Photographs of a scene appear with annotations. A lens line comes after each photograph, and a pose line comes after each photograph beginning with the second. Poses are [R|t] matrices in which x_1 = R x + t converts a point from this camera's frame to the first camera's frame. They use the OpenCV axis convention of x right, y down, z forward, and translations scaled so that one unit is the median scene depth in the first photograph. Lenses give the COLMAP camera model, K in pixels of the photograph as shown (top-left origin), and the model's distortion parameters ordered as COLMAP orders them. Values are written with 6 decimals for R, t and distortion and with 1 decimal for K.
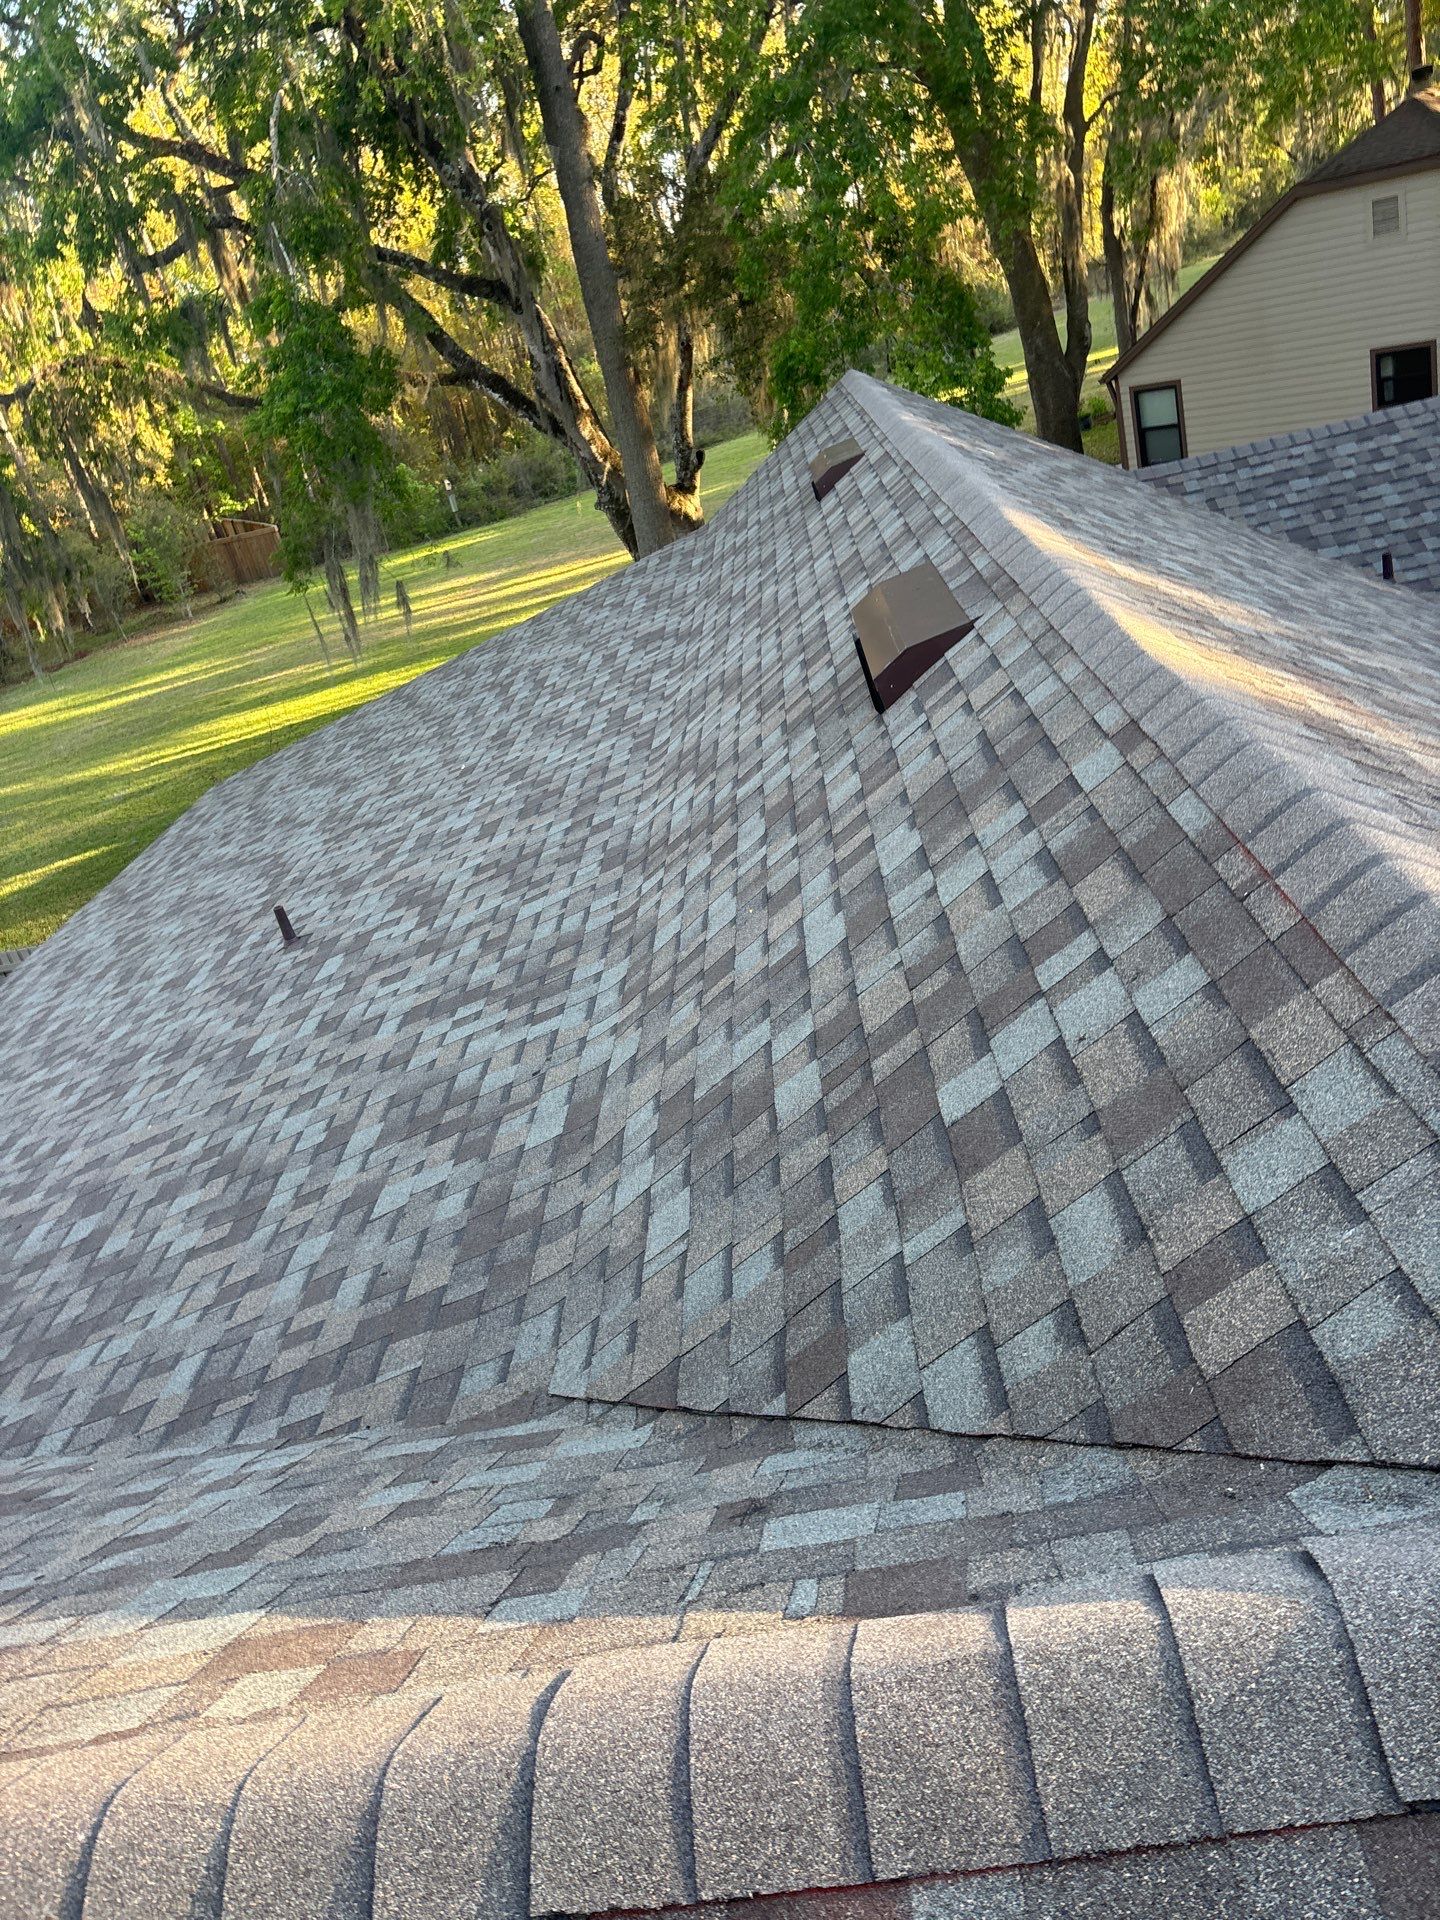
lens RADIAL K [[1331.3, 0, 720.0], [0, 1331.3, 960.0], [0, 0, 1]] dist [0.110714, -0.237516]
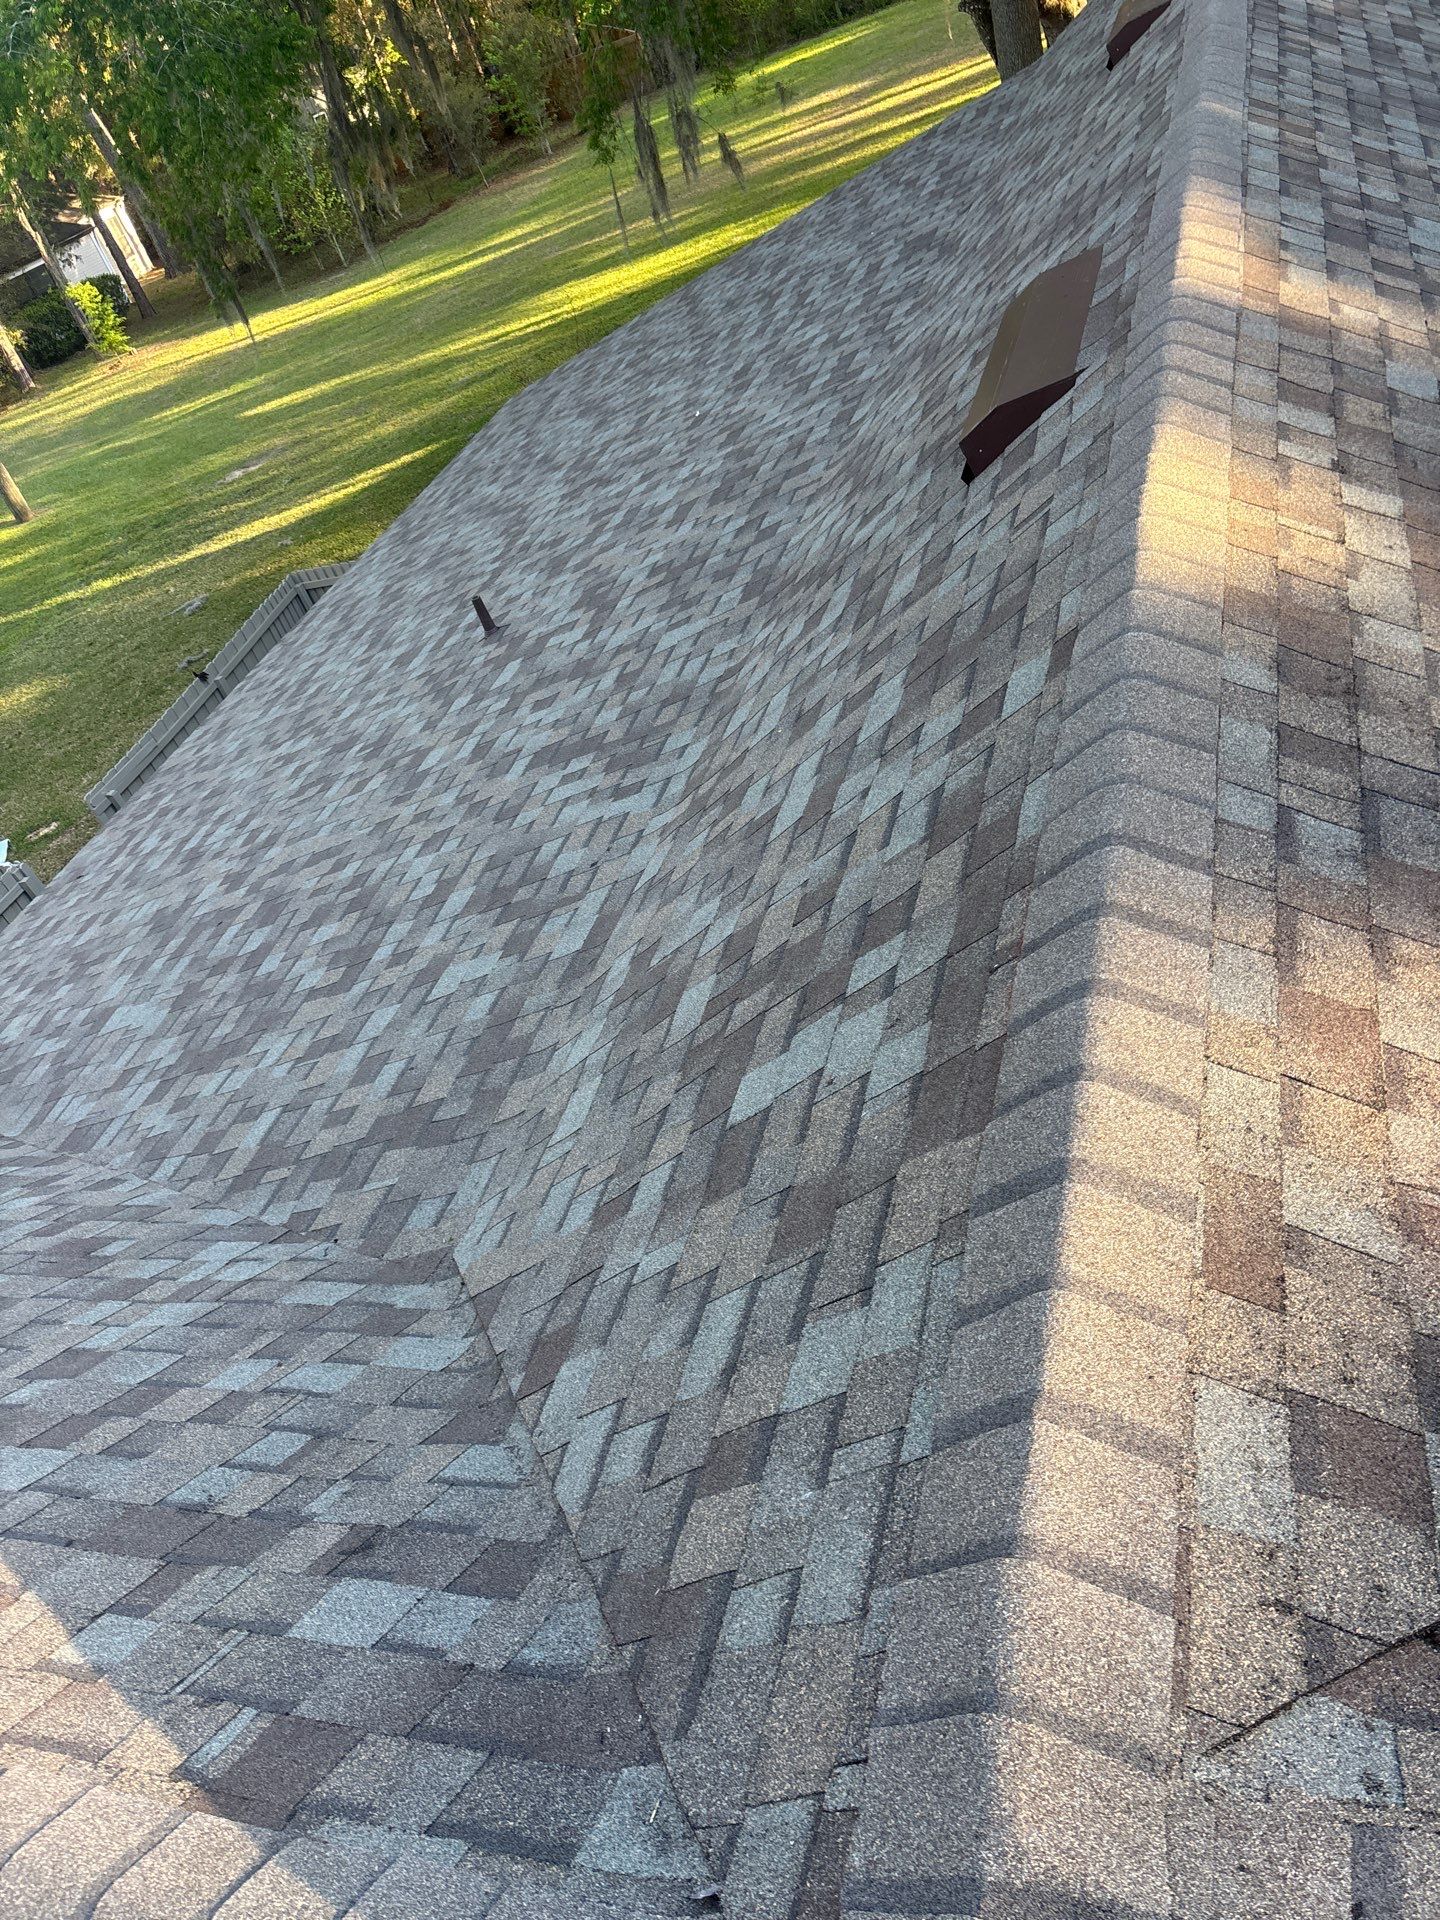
lens RADIAL K [[1355.6, 0, 711.5], [0, 1355.6, 959.4], [0, 0, 1]] dist [0.026817, -0.028981]
pose [[0.965439, 0.090832, -0.244289, 0.113547], [-0.016176, 0.956380, 0.291676, -0.081240], [0.260127, -0.277644, 0.924796, 0.039420]]
